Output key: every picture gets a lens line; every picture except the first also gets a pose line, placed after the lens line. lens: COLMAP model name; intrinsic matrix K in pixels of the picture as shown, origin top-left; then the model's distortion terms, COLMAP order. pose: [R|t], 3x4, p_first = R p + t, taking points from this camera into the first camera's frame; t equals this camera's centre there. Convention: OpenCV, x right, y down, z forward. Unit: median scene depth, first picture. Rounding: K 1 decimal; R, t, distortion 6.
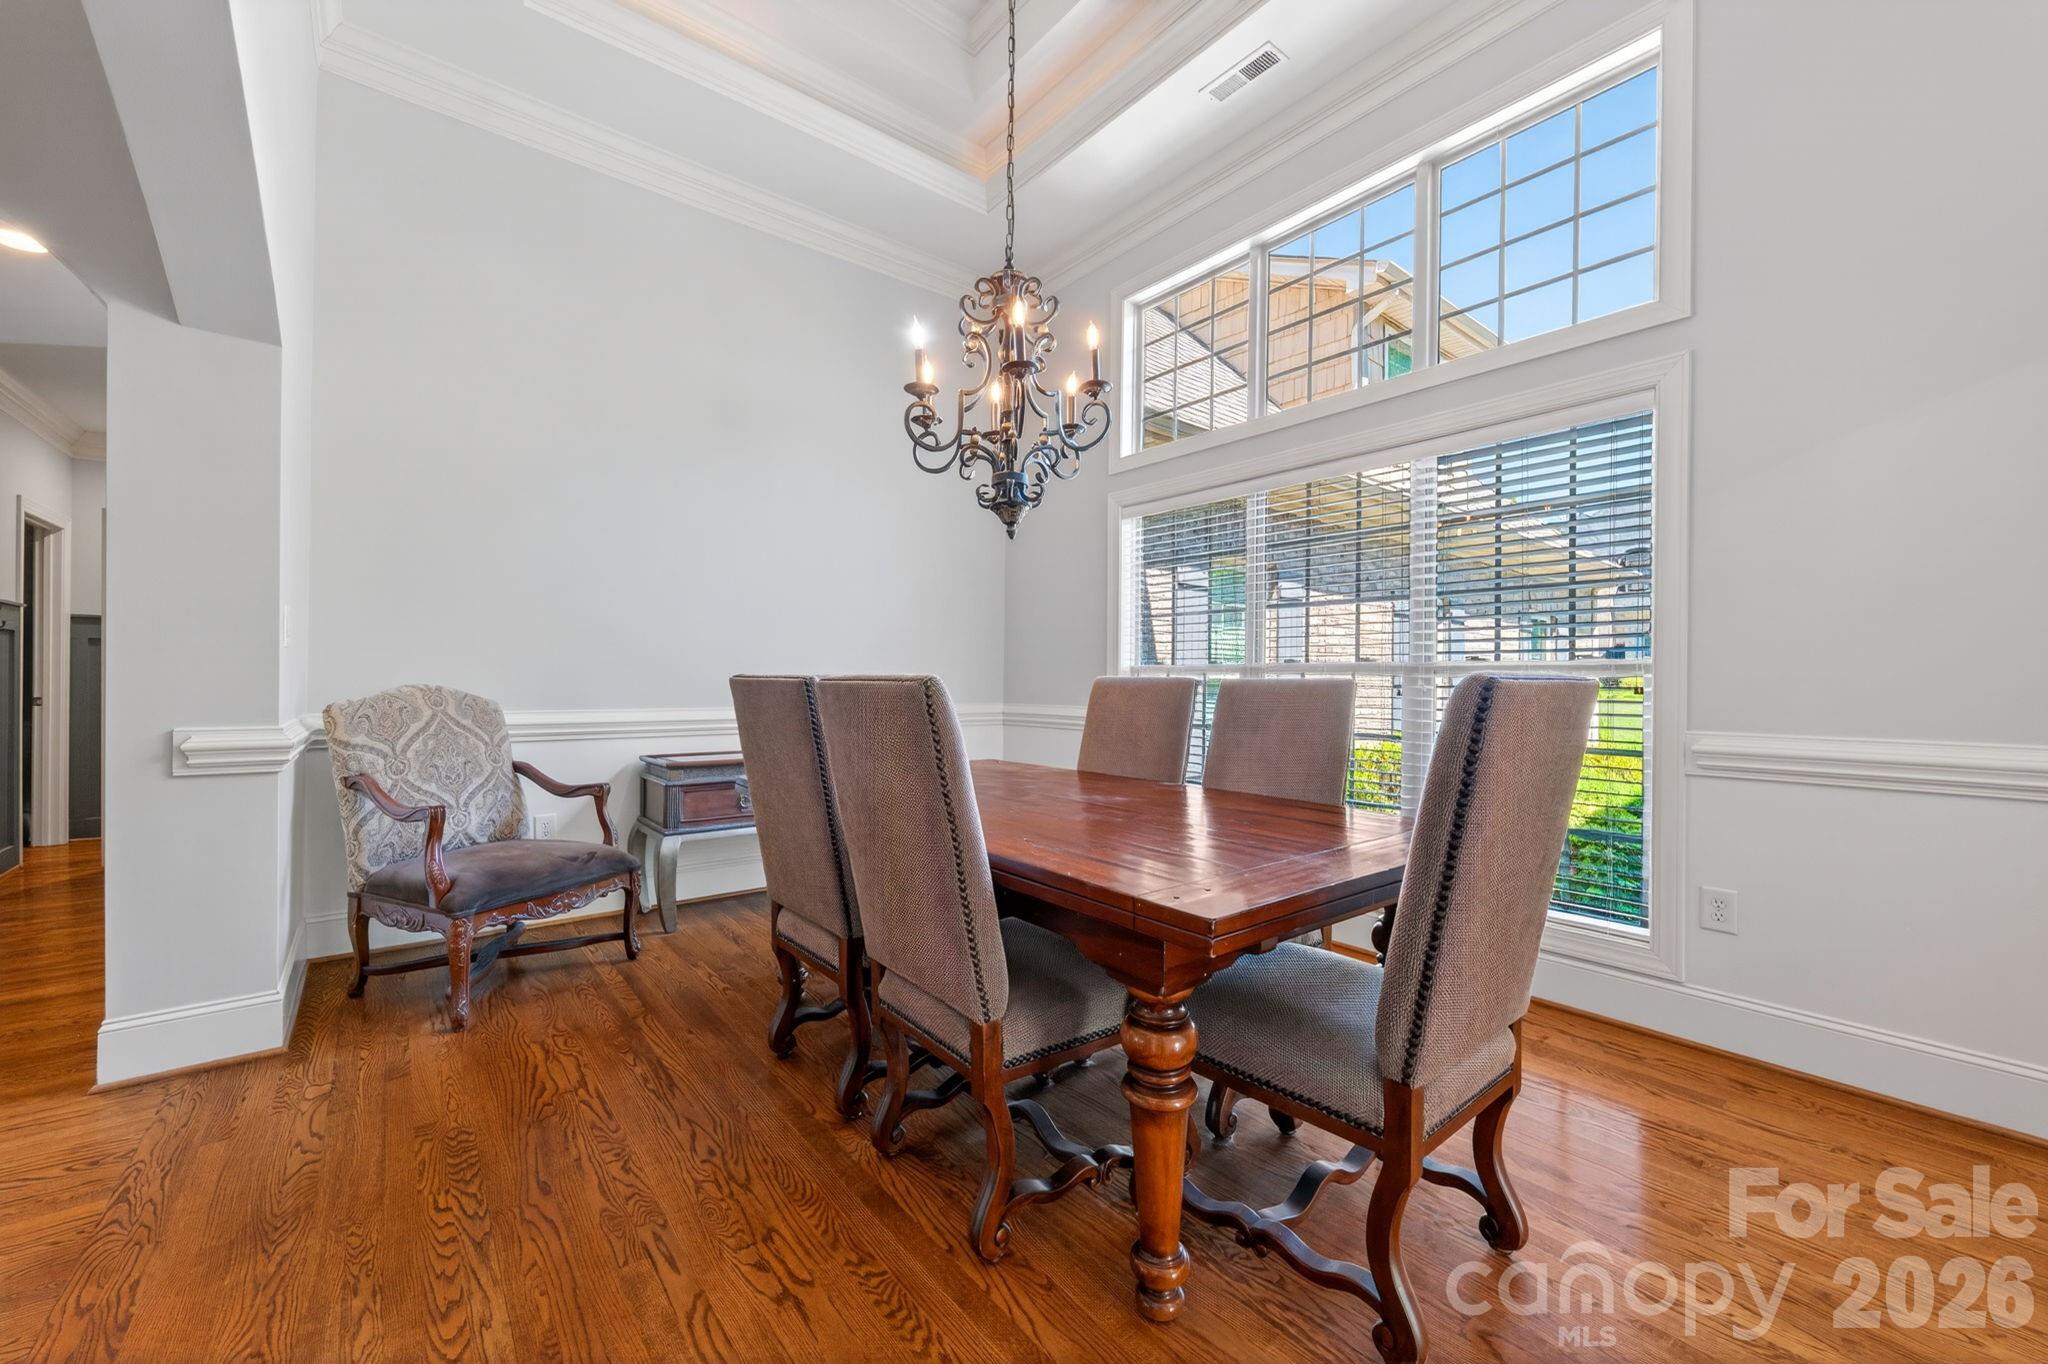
lens RADIAL K [[805.3, 0, 1024.0], [0, 805.3, 682.0], [0, 0, 1]] dist [-0.002189, -0.000105]
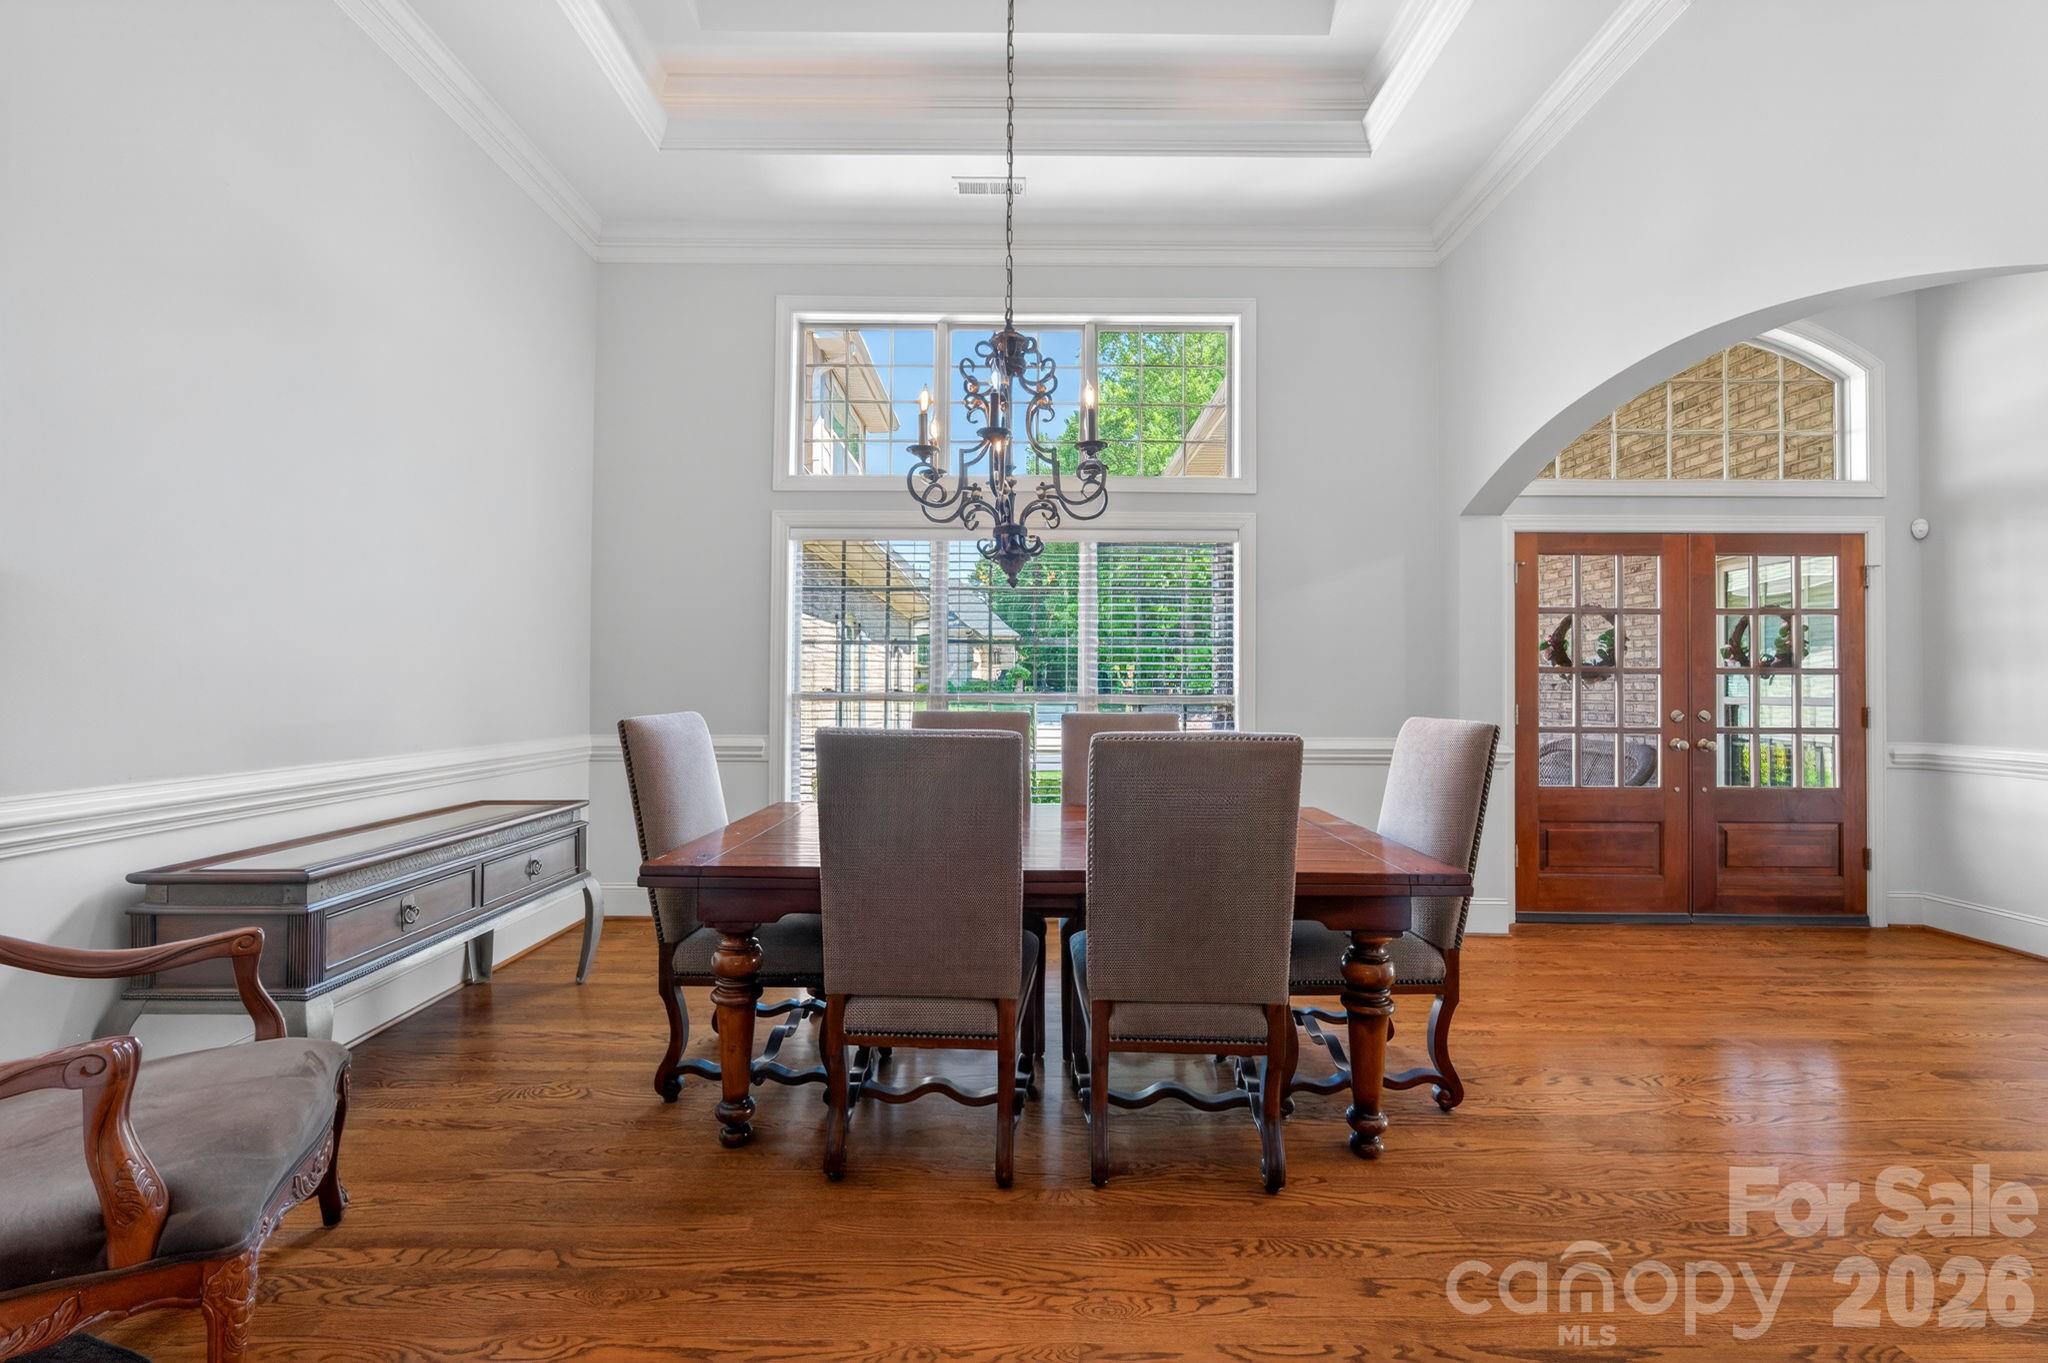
lens RADIAL K [[805.3, 0, 1024.0], [0, 805.3, 681.5], [0, 0, 1]] dist [-0.002189, -0.000105]
pose [[0.629398, -0.004913, 0.777067, -0.803032], [-0.002883, 0.999958, 0.008657, -0.075221], [-0.777078, -0.007689, 0.629358, 0.309315]]
